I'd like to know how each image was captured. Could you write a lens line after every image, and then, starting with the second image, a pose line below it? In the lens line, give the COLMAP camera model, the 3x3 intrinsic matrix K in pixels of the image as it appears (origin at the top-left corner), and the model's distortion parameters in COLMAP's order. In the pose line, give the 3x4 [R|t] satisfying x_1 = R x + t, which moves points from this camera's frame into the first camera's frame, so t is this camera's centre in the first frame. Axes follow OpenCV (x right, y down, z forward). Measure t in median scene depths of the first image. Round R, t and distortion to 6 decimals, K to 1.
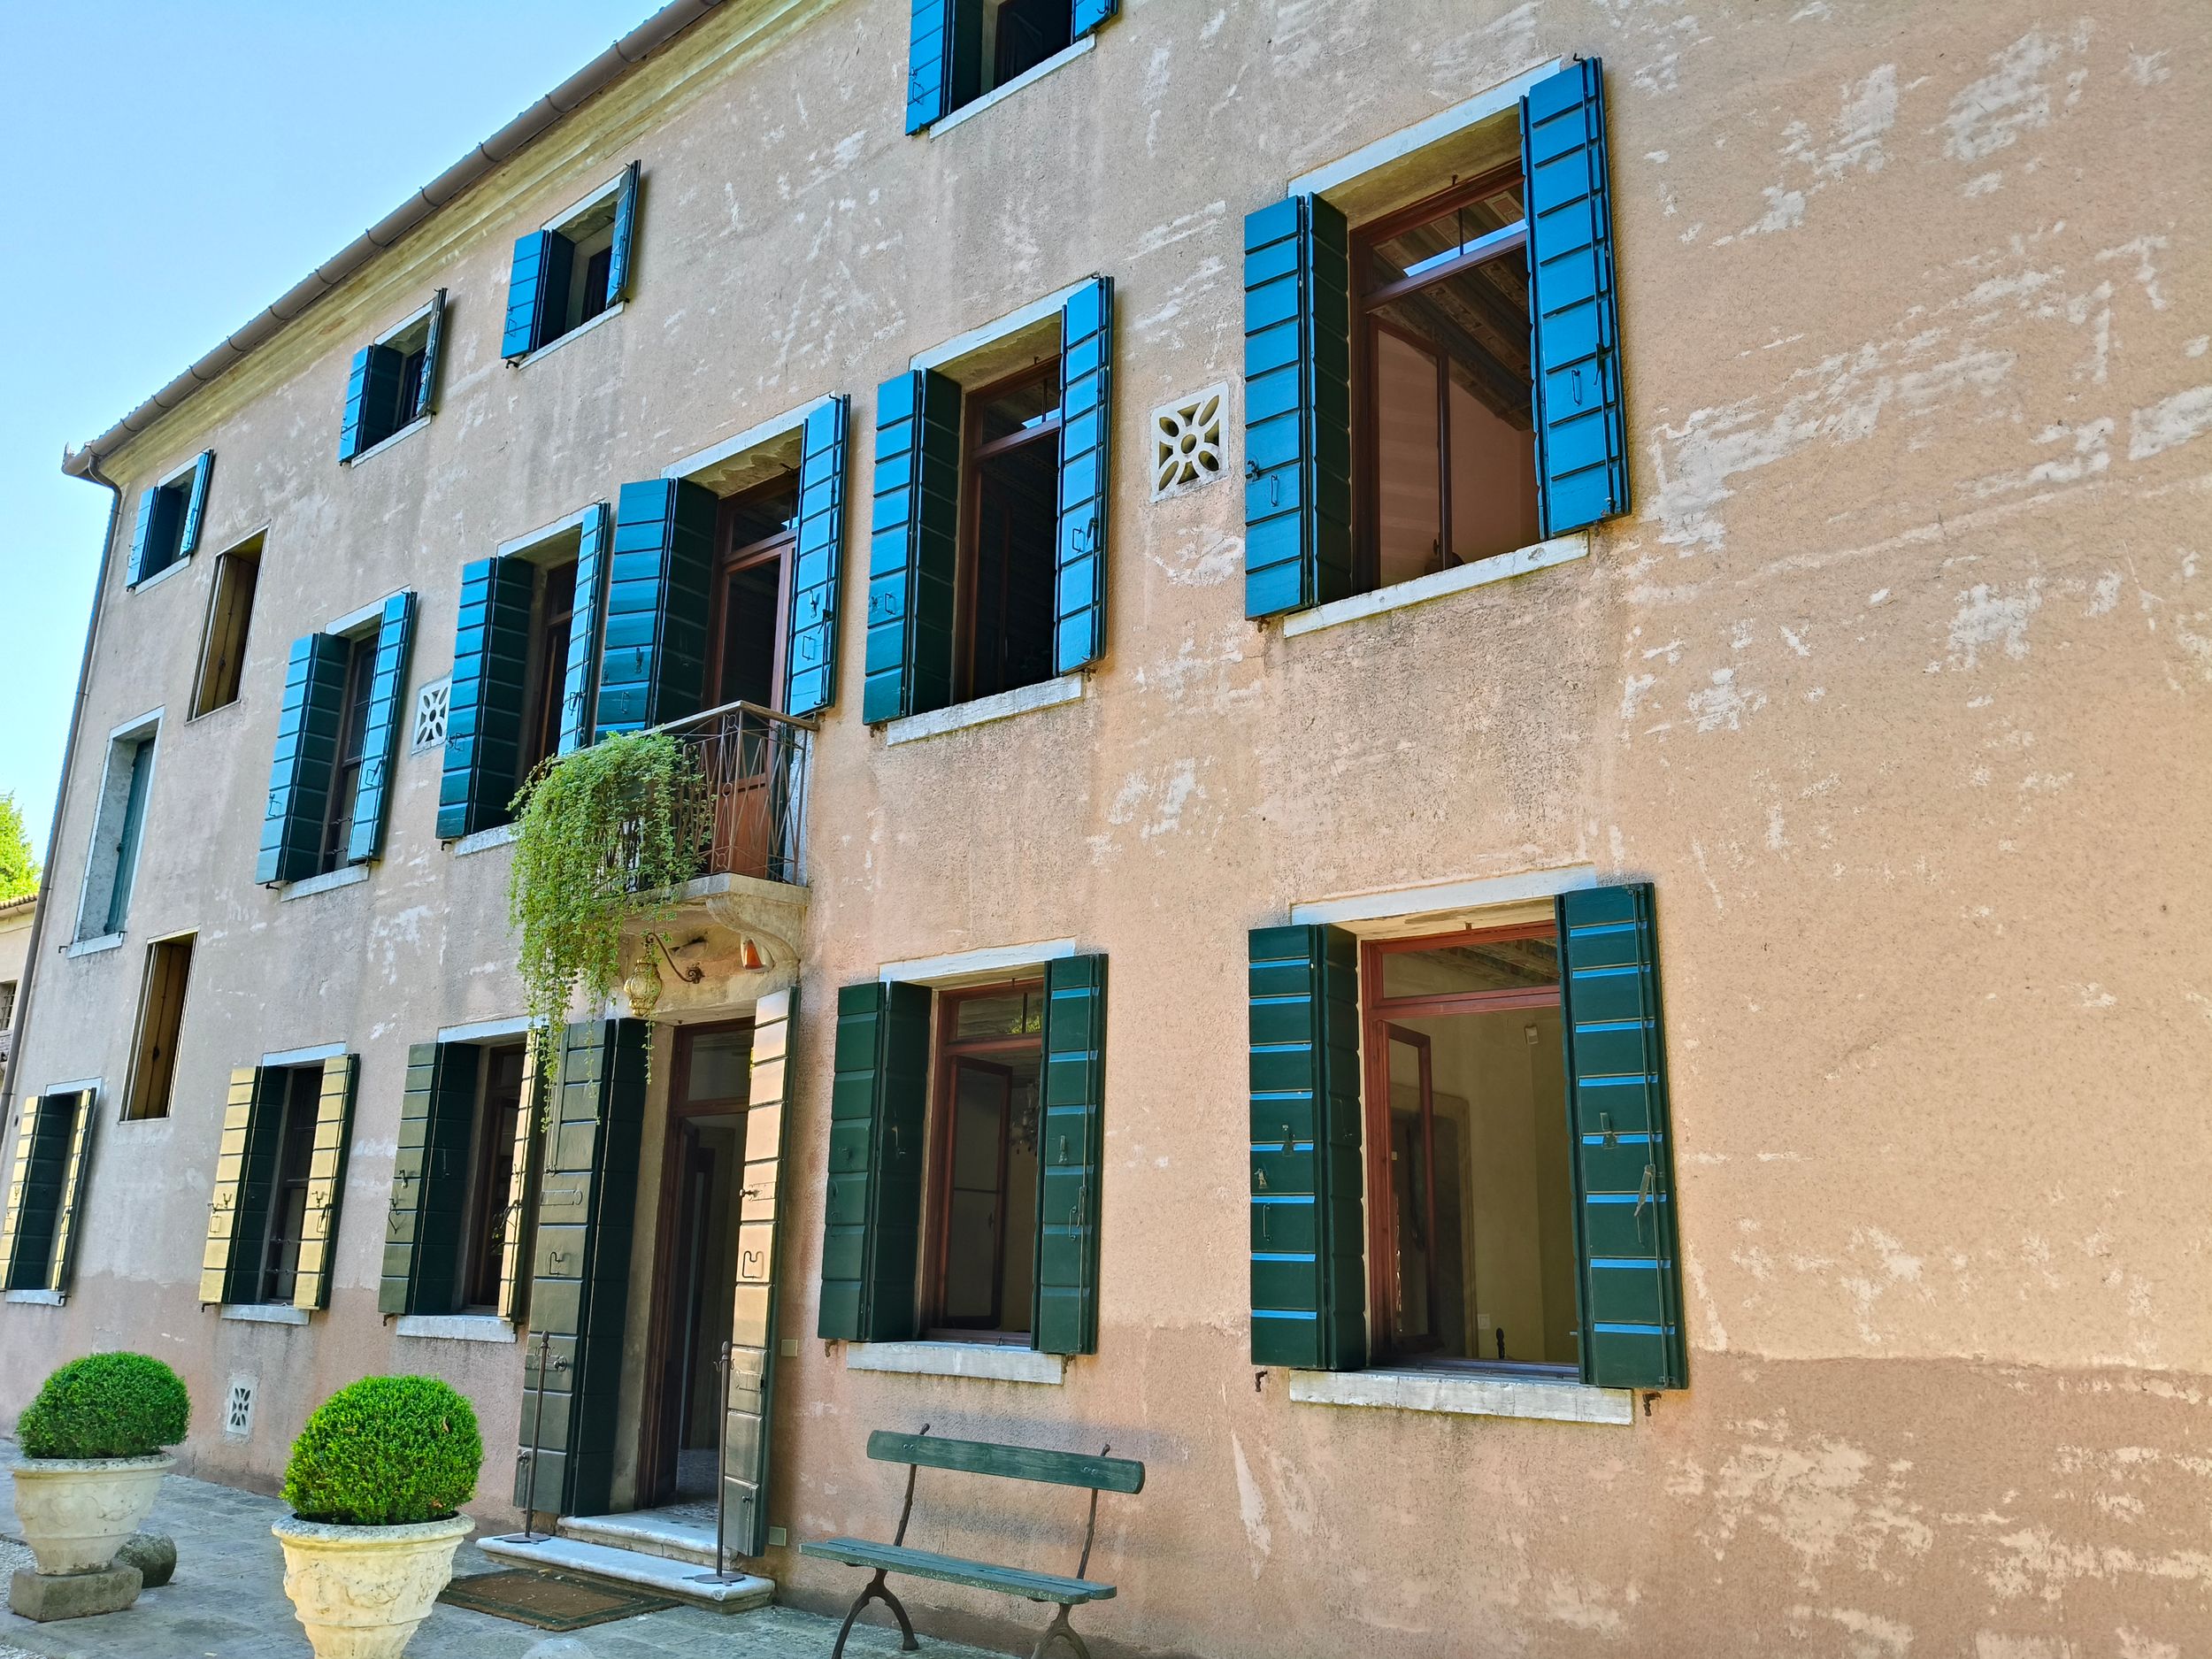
lens RADIAL K [[1681.4, 0, 1098.1], [0, 1681.4, 819.2], [0, 0, 1]] dist [0.062971, -0.147739]
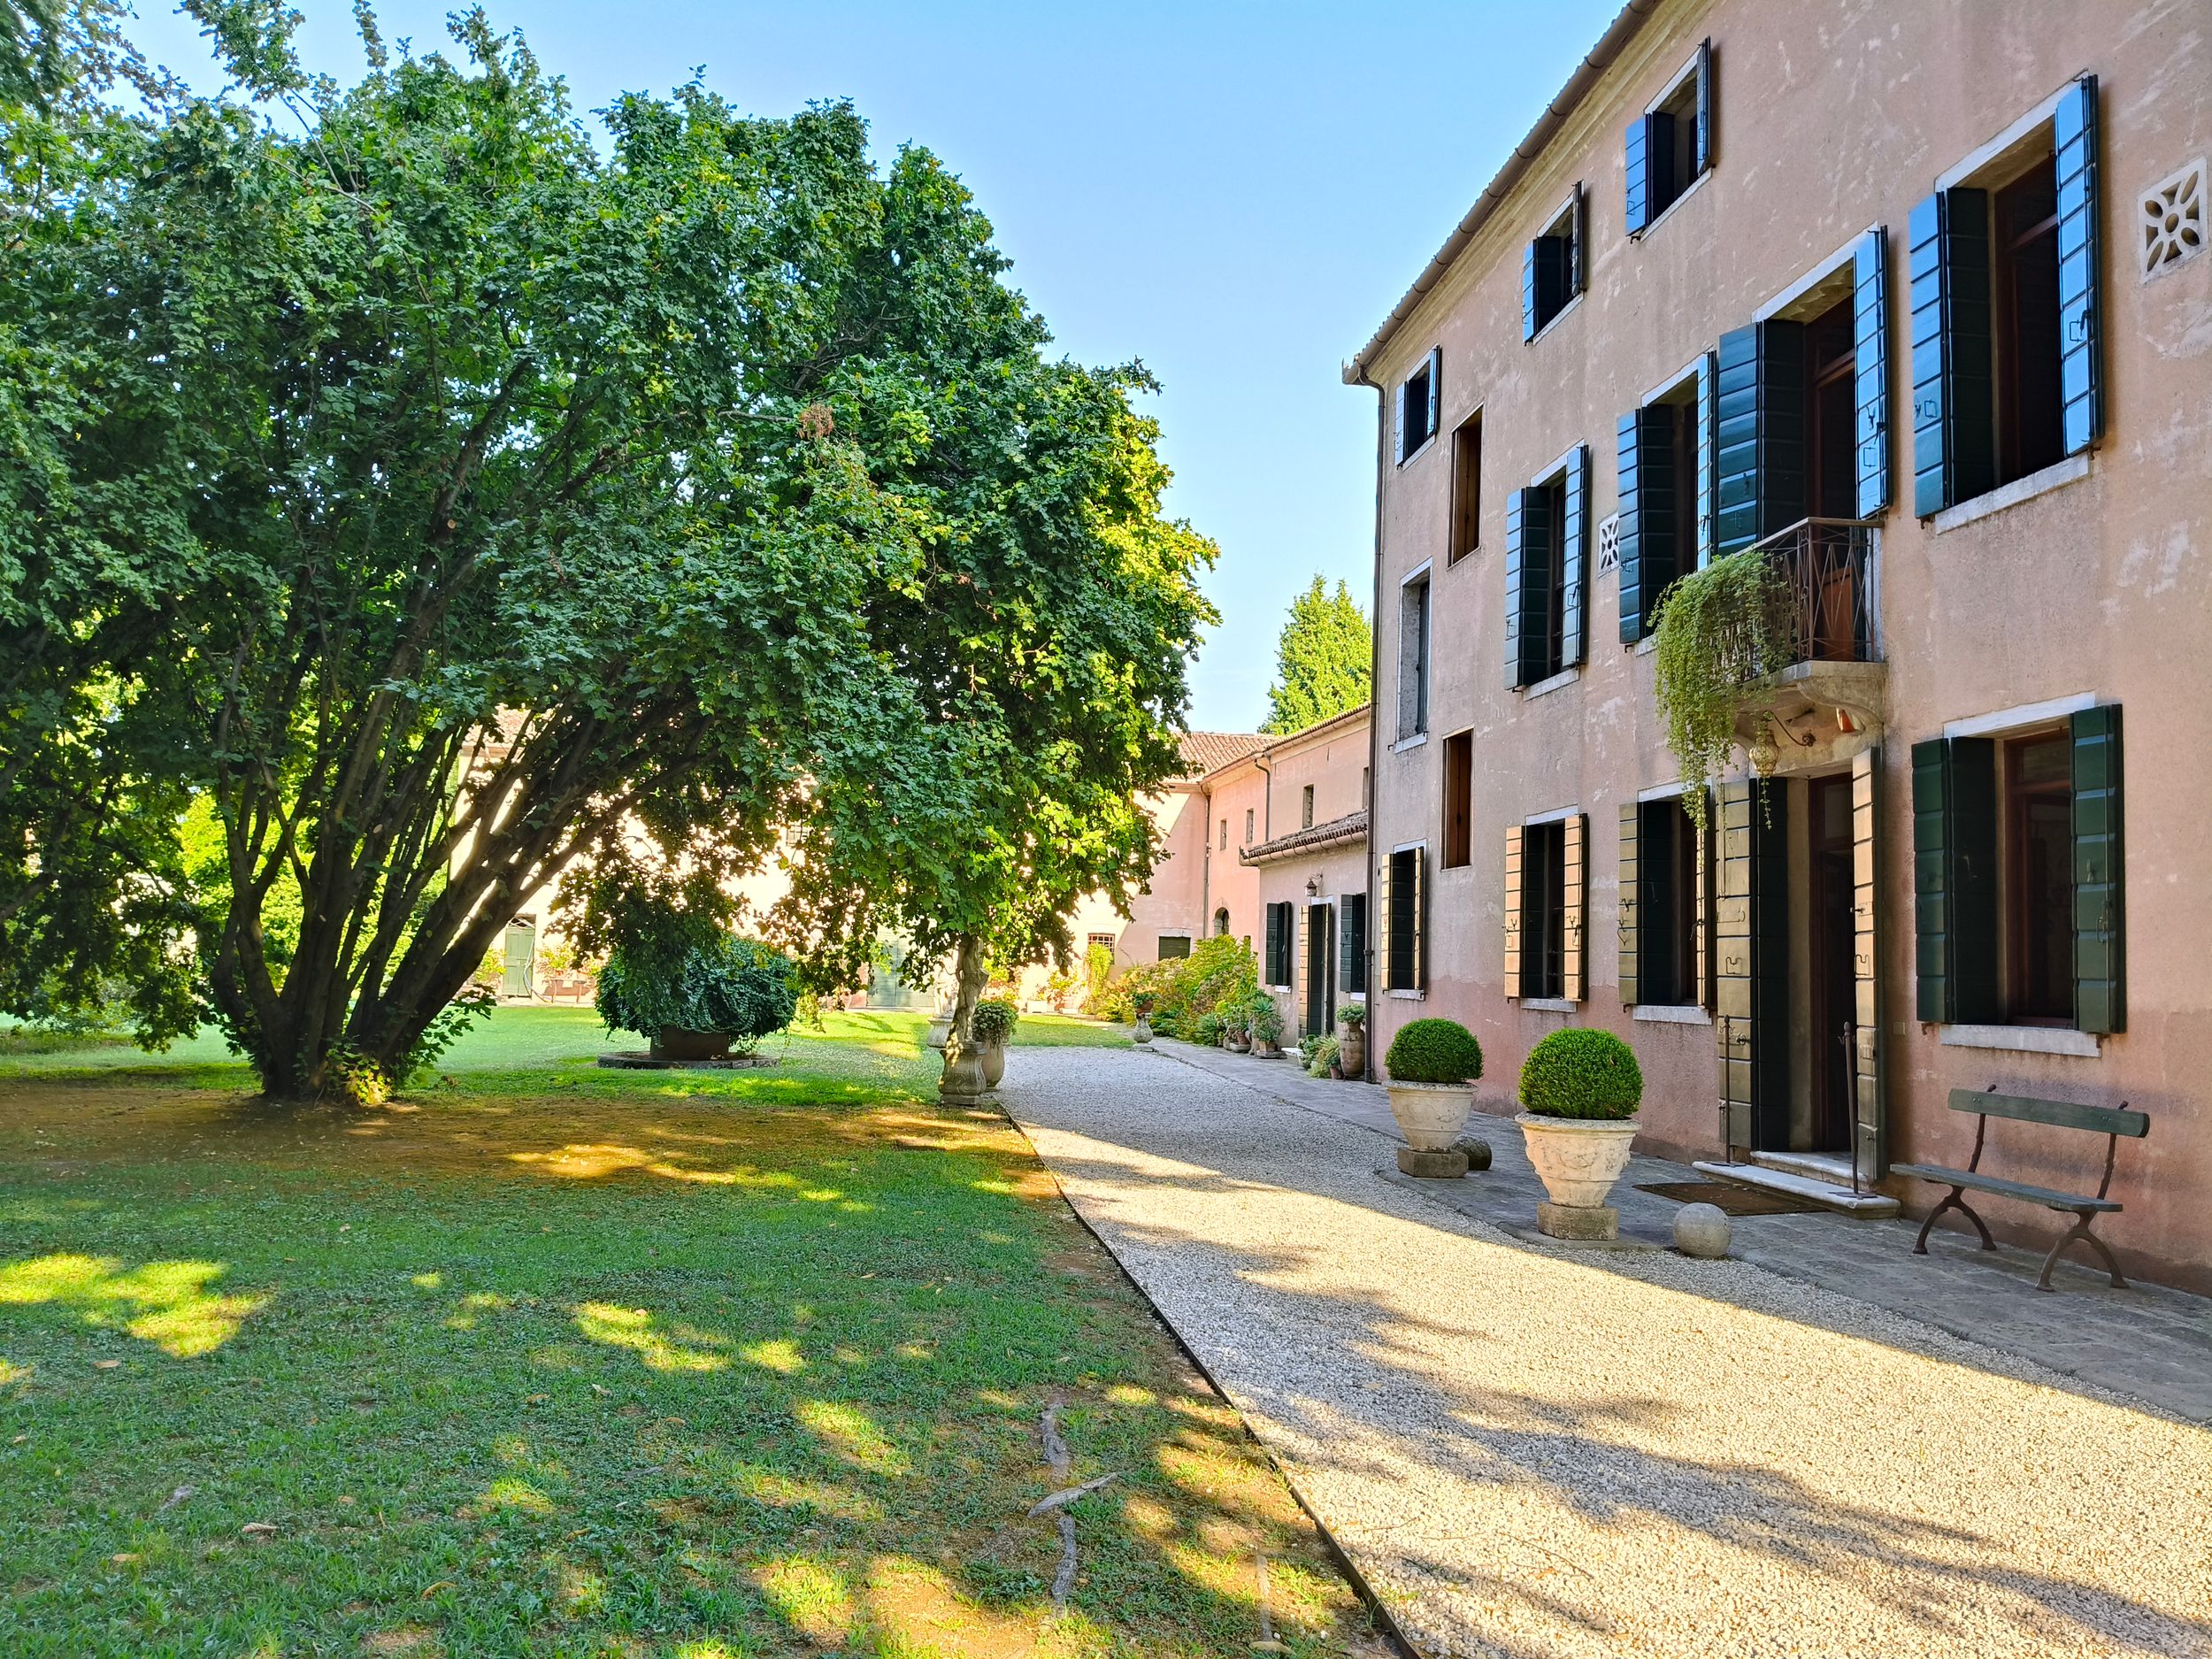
lens RADIAL K [[1681.4, 0, 1098.1], [0, 1681.4, 819.2], [0, 0, 1]] dist [0.062971, -0.147739]
pose [[0.731857, -0.055171, -0.679221, 0.220346], [0.159941, 0.982782, 0.092508, -0.048619], [0.662423, -0.176338, 0.728081, -0.259791]]
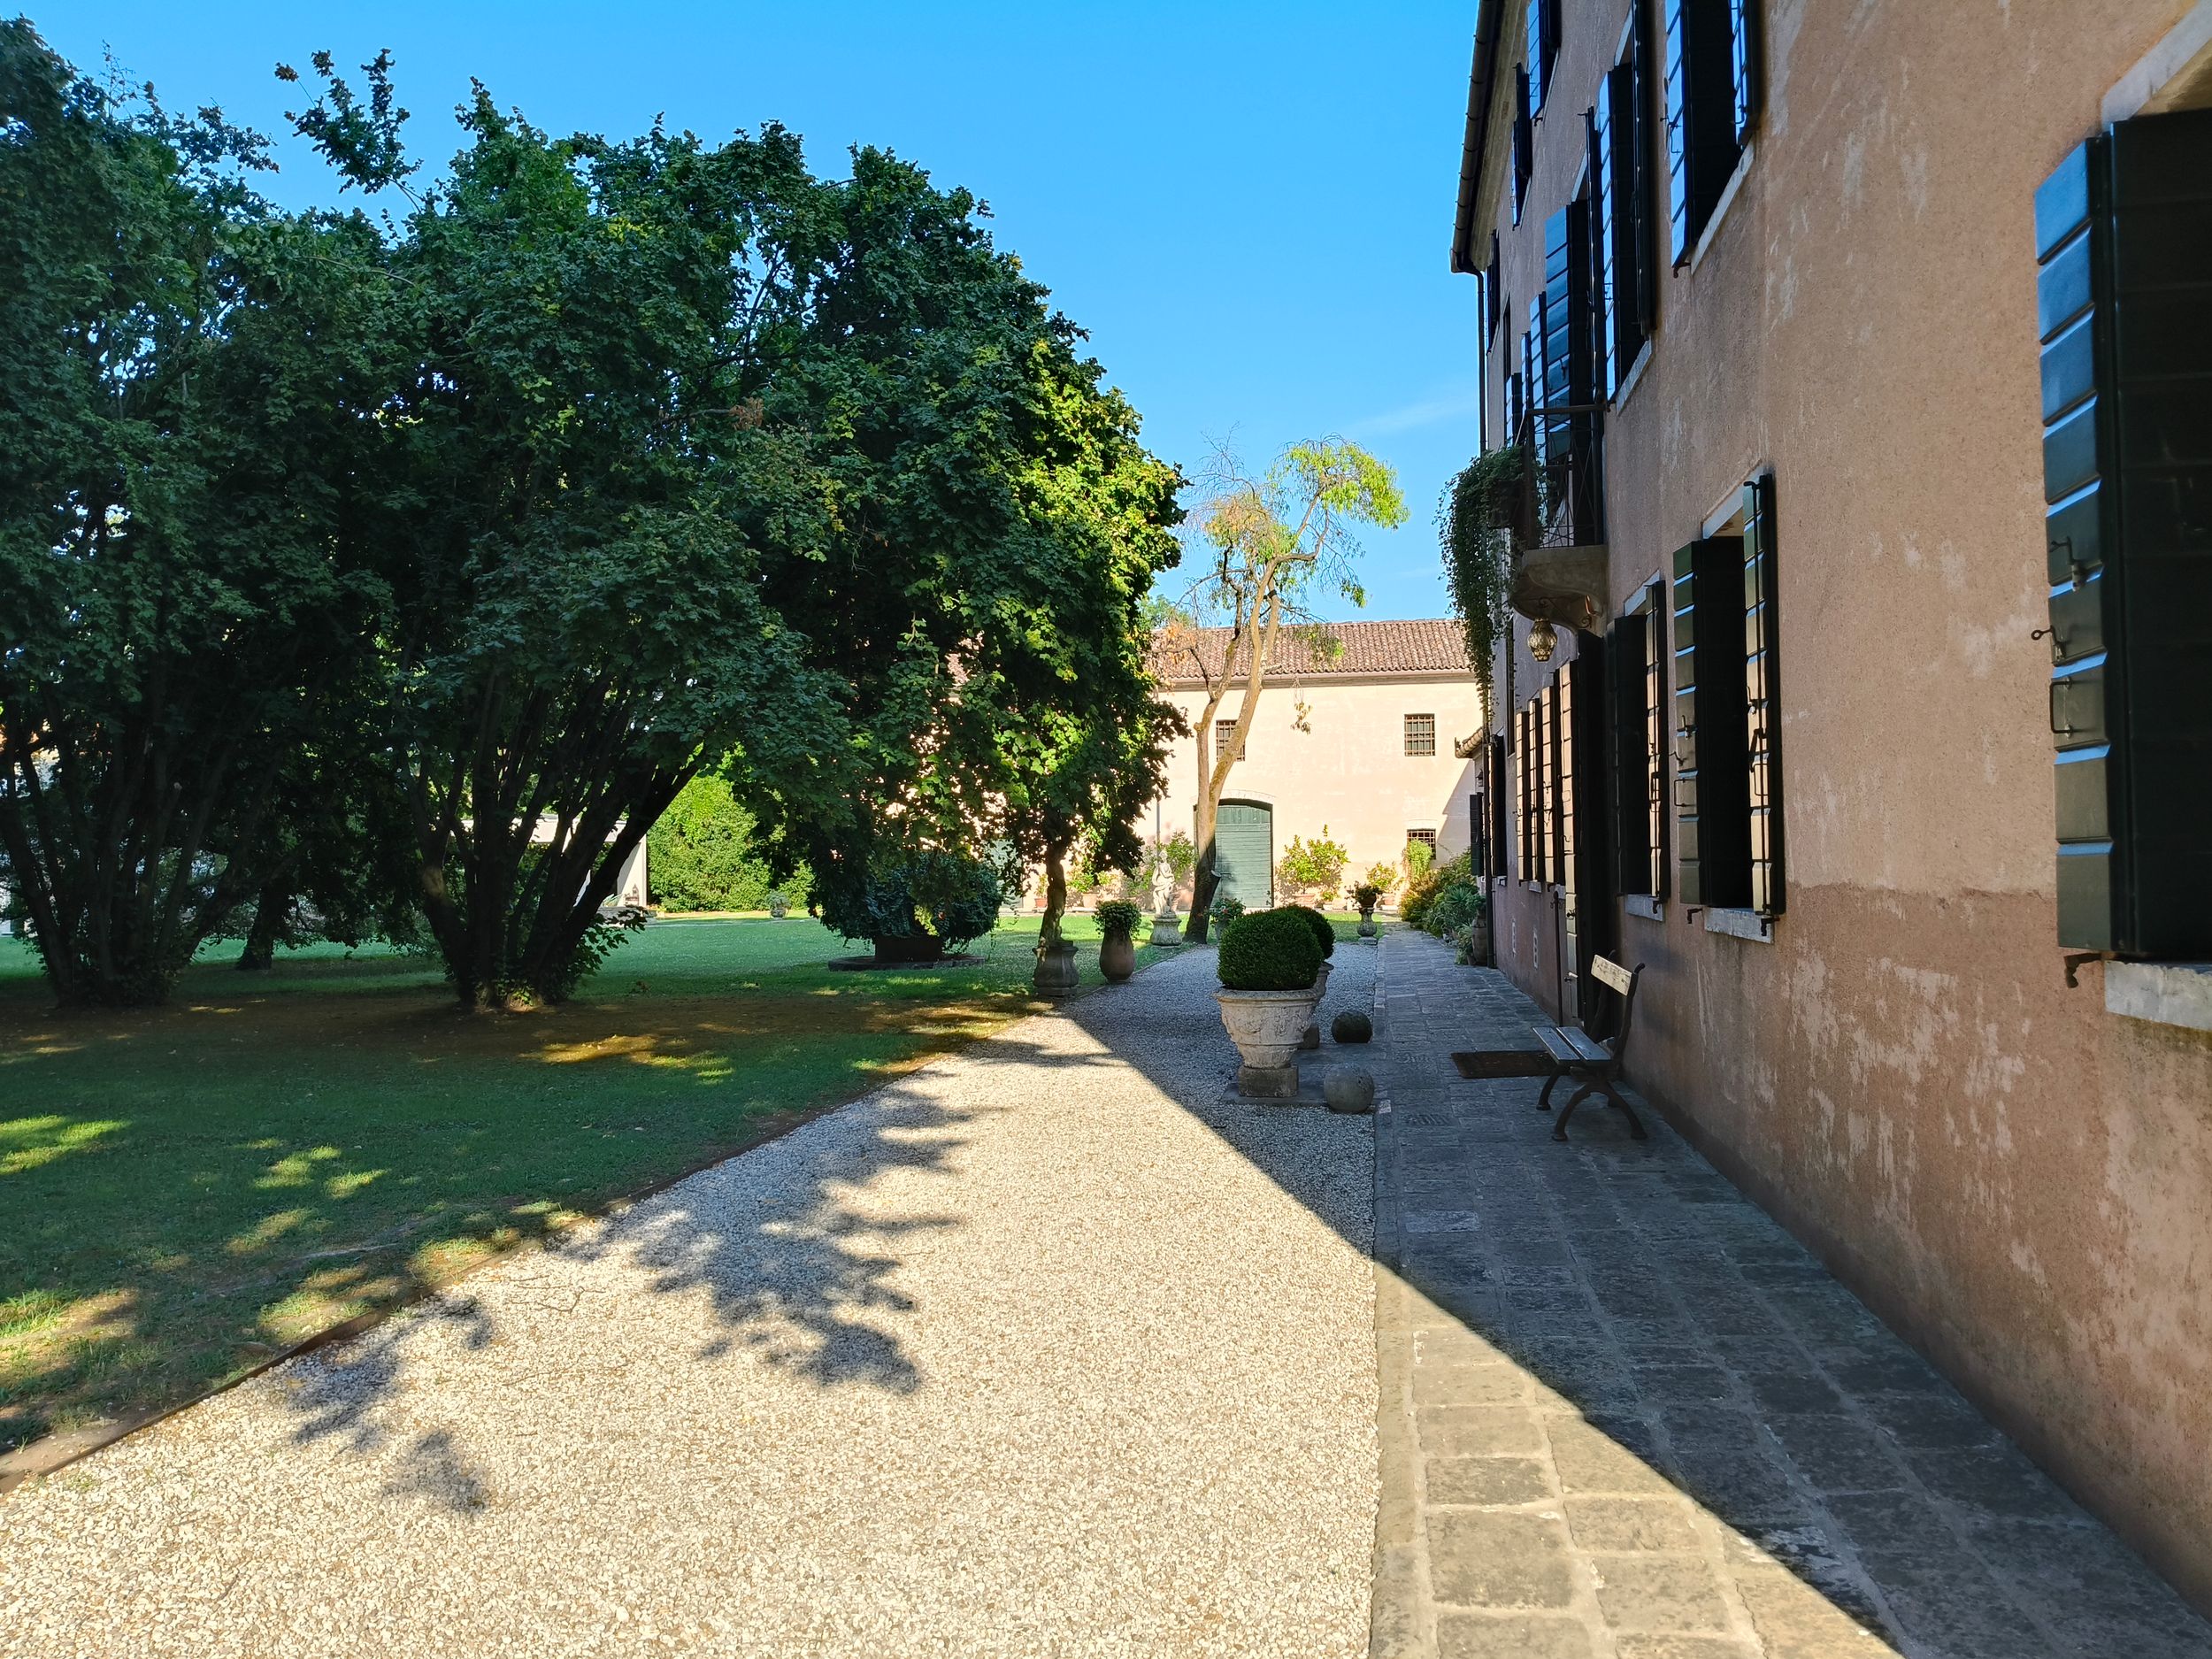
lens RADIAL K [[1668.5, 0, 1106.0], [0, 1668.5, 829.5], [0, 0, 1]] dist [0.018360, -0.072466]
pose [[0.514537, -0.042705, -0.856404, 0.643174], [0.245303, 0.964348, 0.099293, 0.028282], [0.821632, -0.261168, 0.506668, 0.022555]]
